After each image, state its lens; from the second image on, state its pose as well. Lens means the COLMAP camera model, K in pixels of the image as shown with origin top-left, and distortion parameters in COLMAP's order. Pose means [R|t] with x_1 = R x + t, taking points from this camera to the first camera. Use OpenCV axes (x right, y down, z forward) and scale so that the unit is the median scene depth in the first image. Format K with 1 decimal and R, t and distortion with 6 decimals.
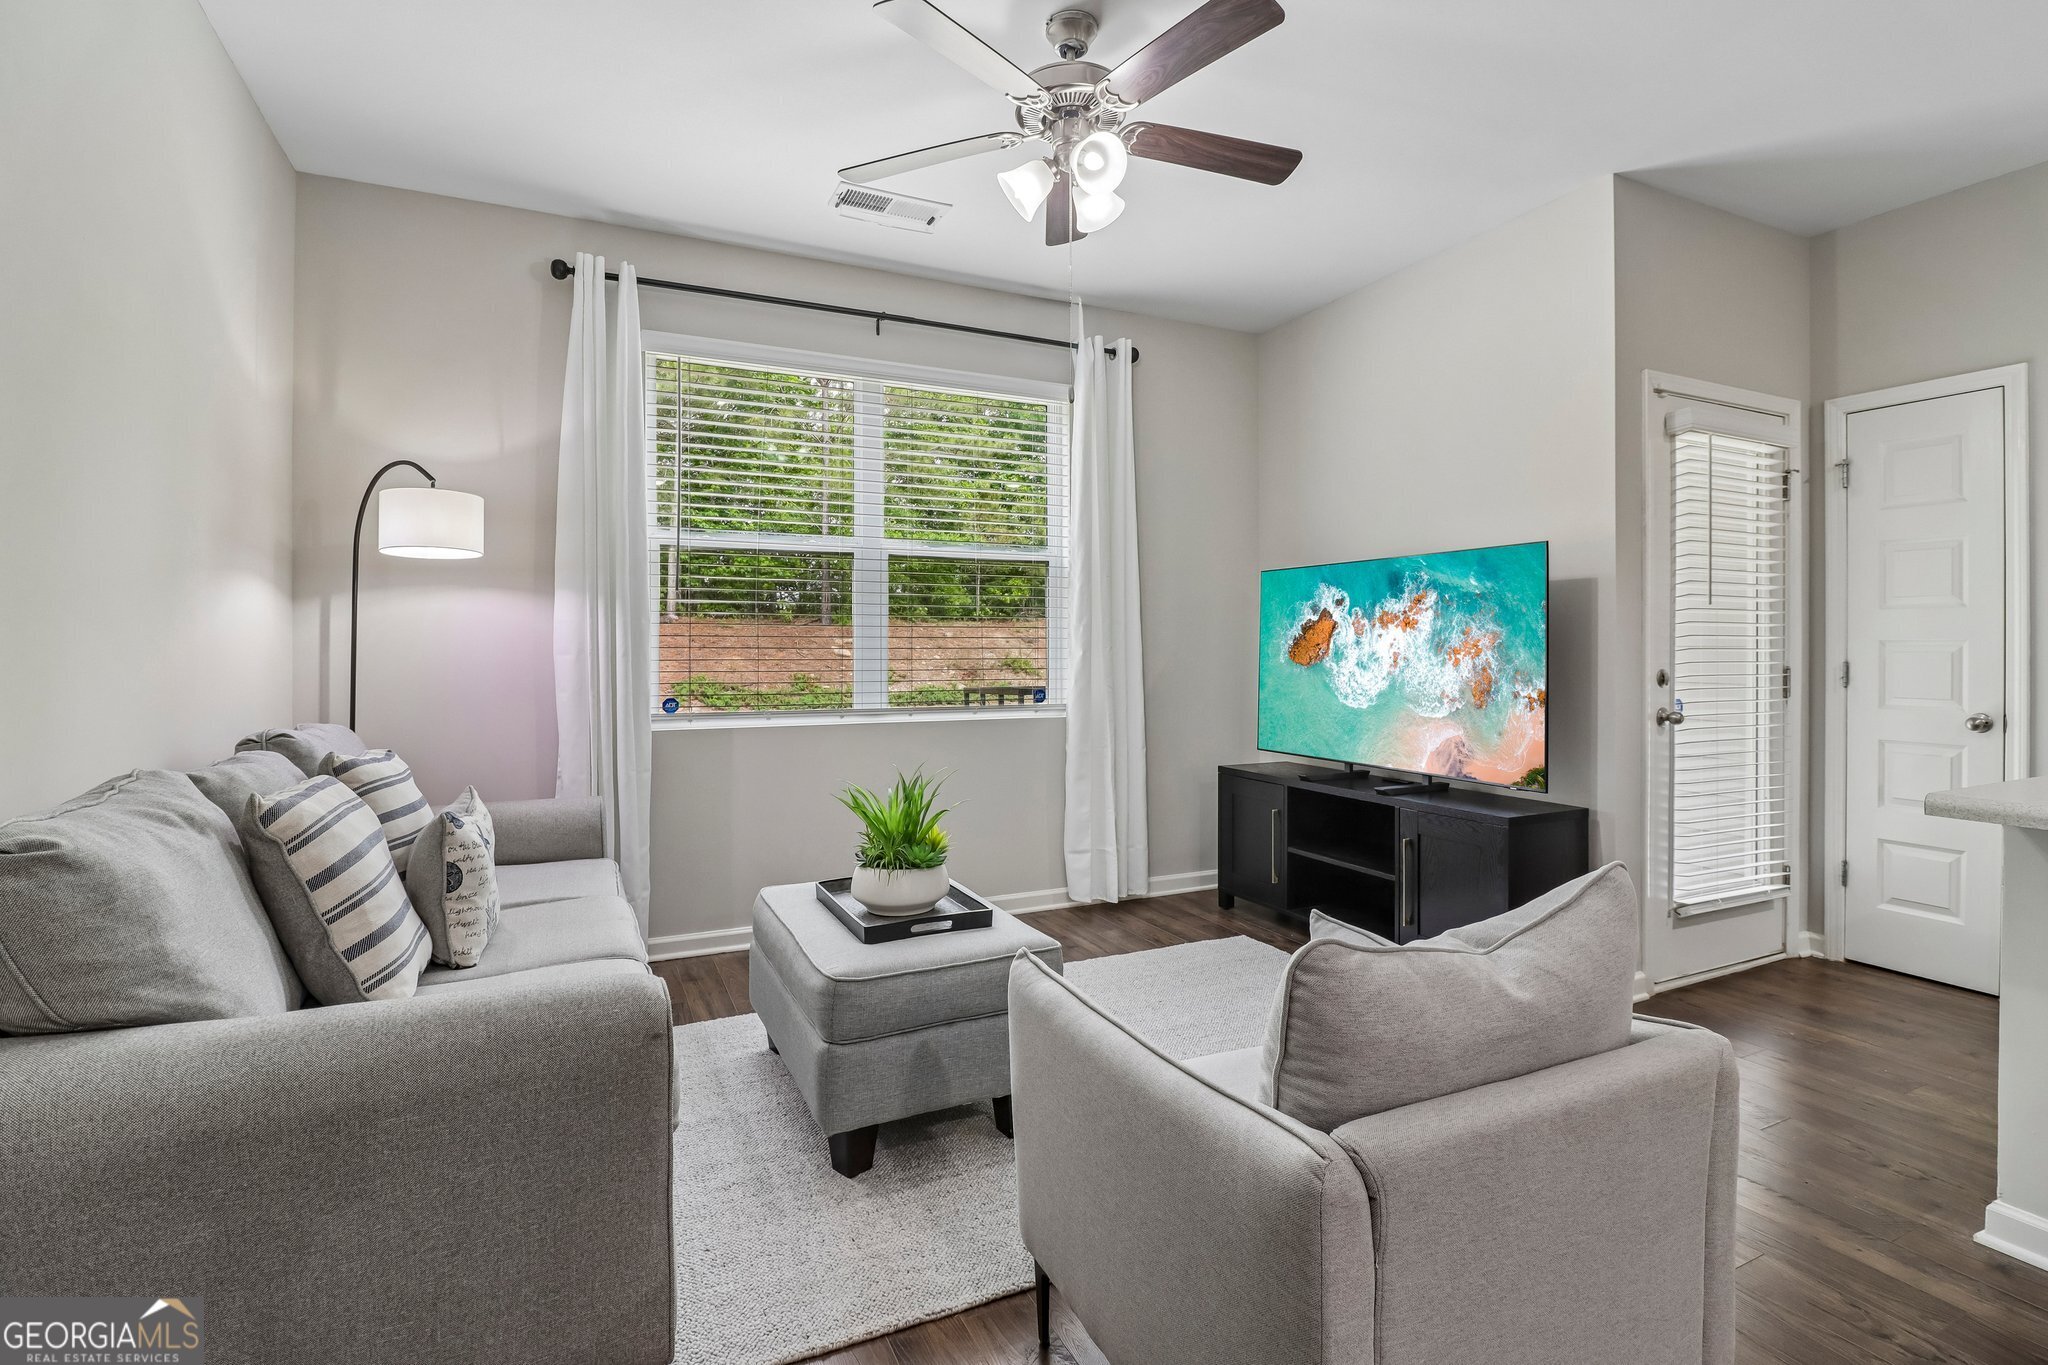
lens RADIAL K [[957.6, 0, 1027.1], [0, 957.6, 646.0], [0, 0, 1]] dist [-0.009649, -0.008630]
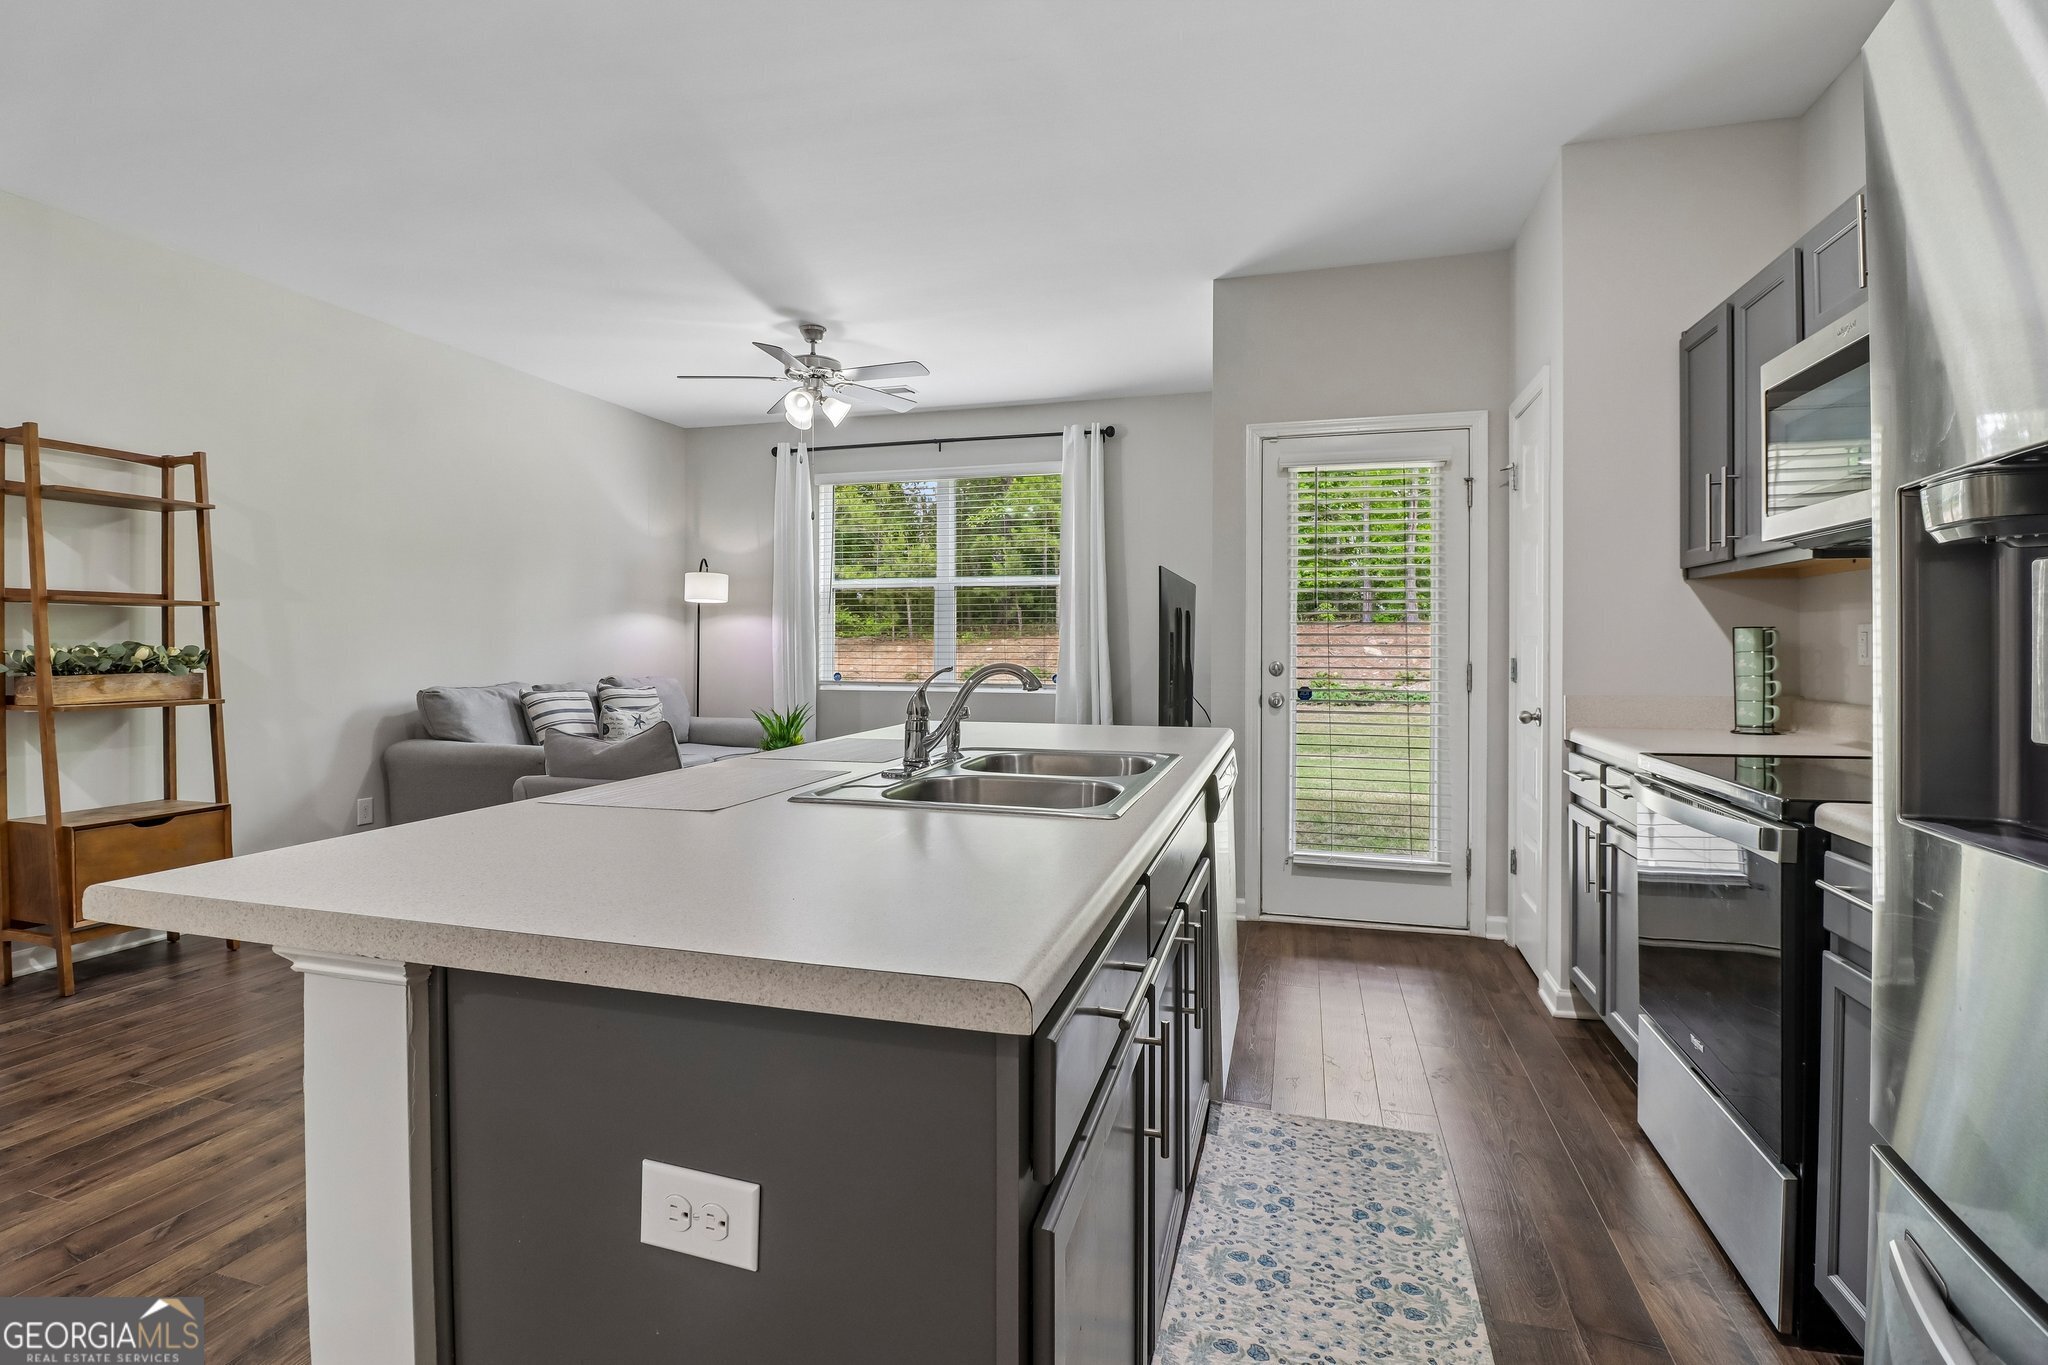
lens RADIAL K [[957.6, 0, 1028.3], [0, 957.6, 648.3], [0, 0, 1]] dist [-0.009649, -0.008630]
pose [[0.754768, 0.003362, -0.655983, 1.278929], [-0.004047, 0.999992, 0.000469, 0.006161], [0.655979, 0.002301, 0.754775, -0.149101]]
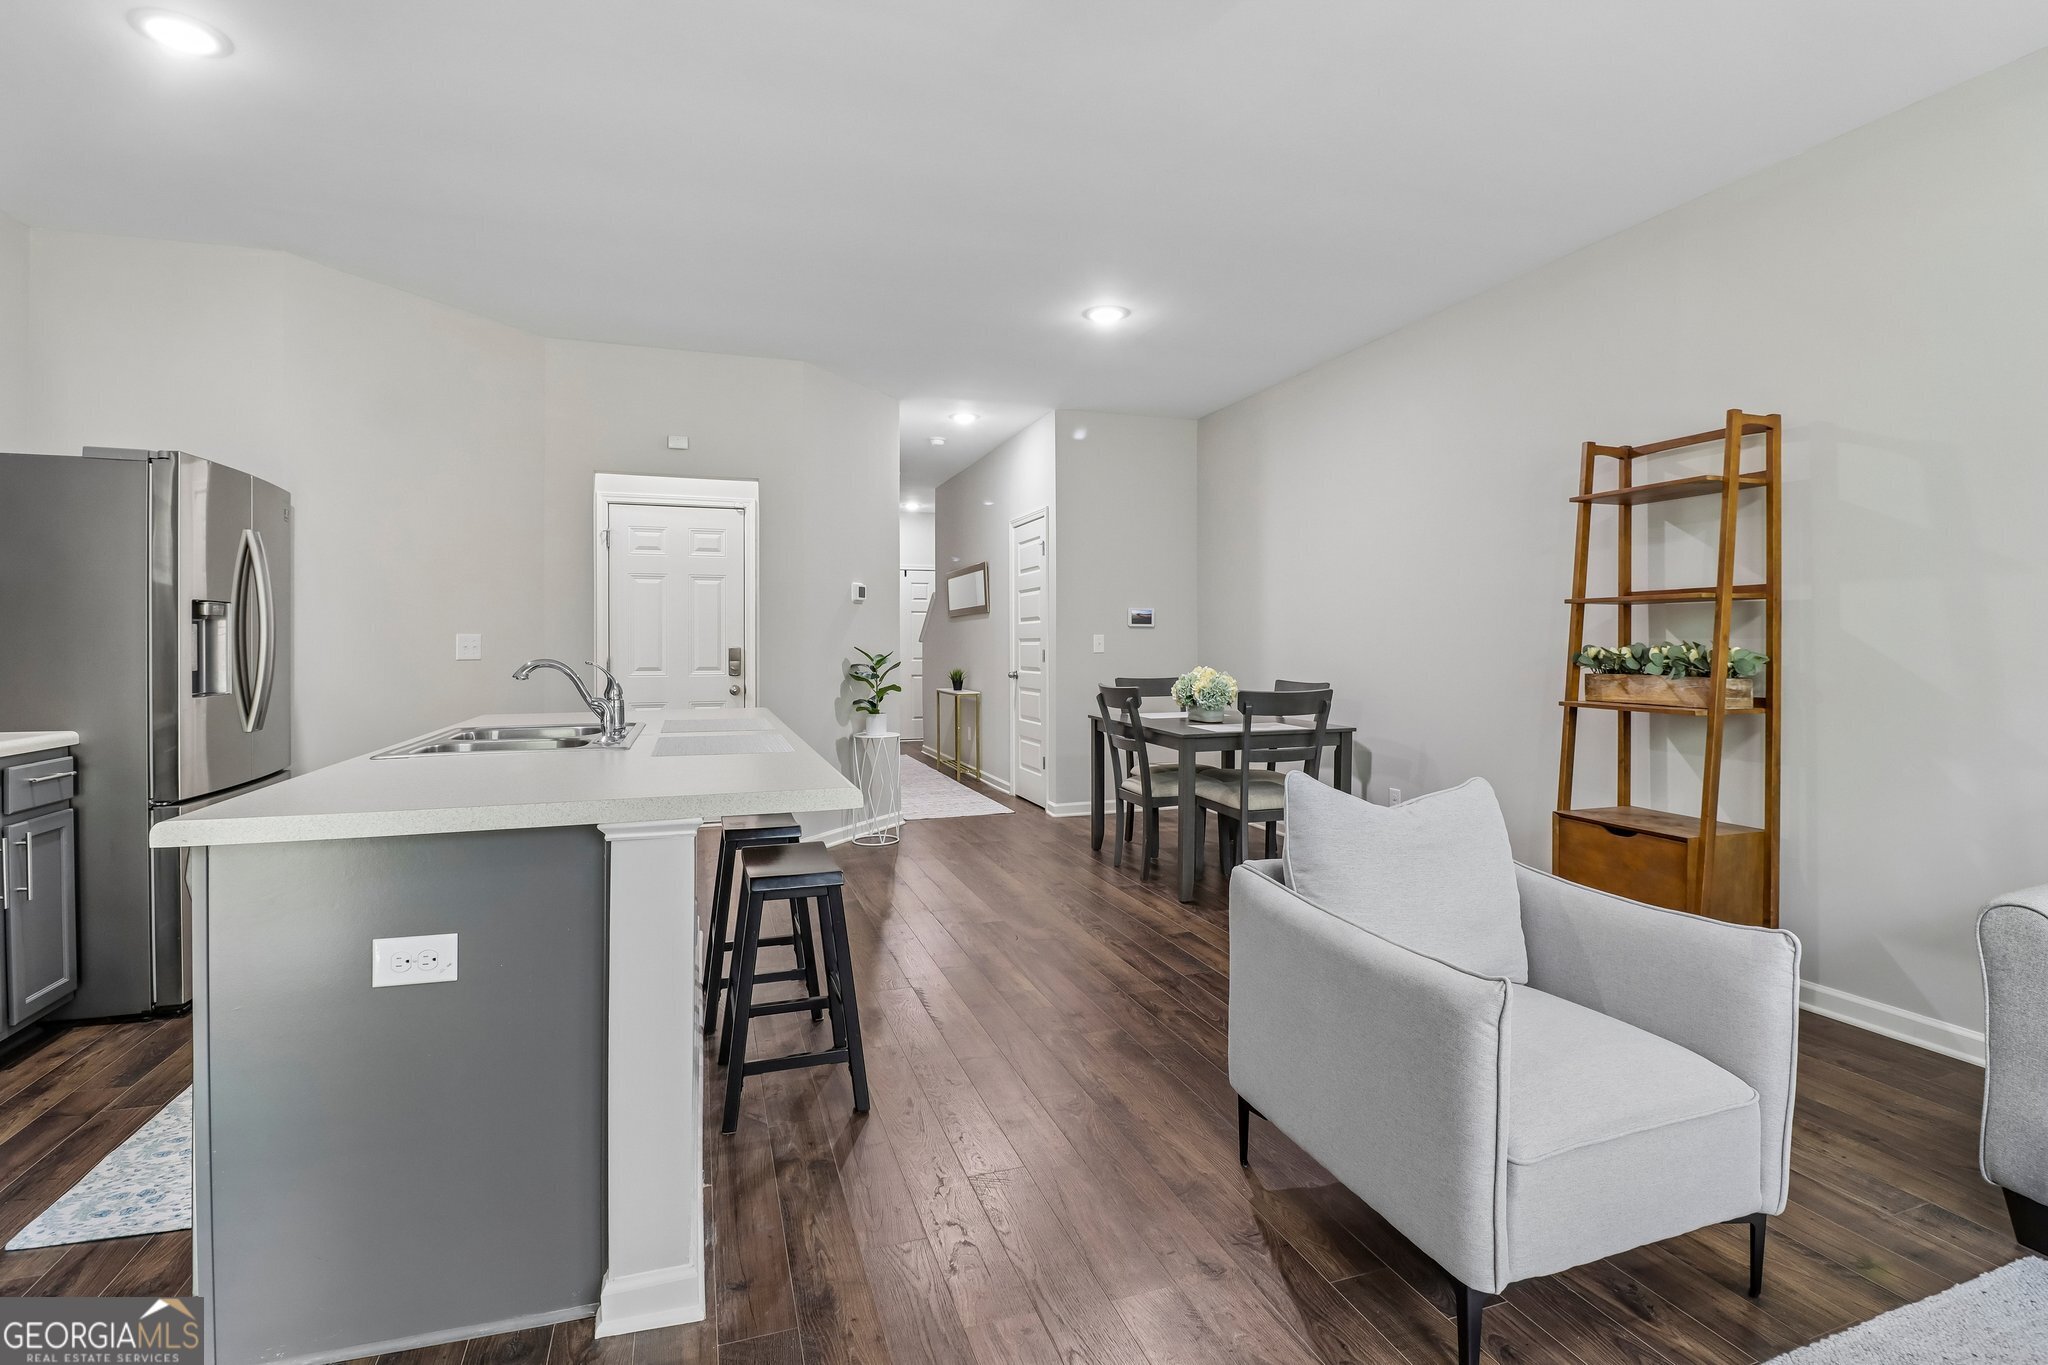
lens RADIAL K [[957.6, 0, 1025.1], [0, 957.6, 651.5], [0, 0, 1]] dist [-0.009649, -0.008630]
pose [[-0.994093, 0.002214, 0.108512, 0.365946], [0.003253, 0.999951, 0.009398, 0.002500], [-0.108485, 0.009696, -0.994051, 1.076524]]
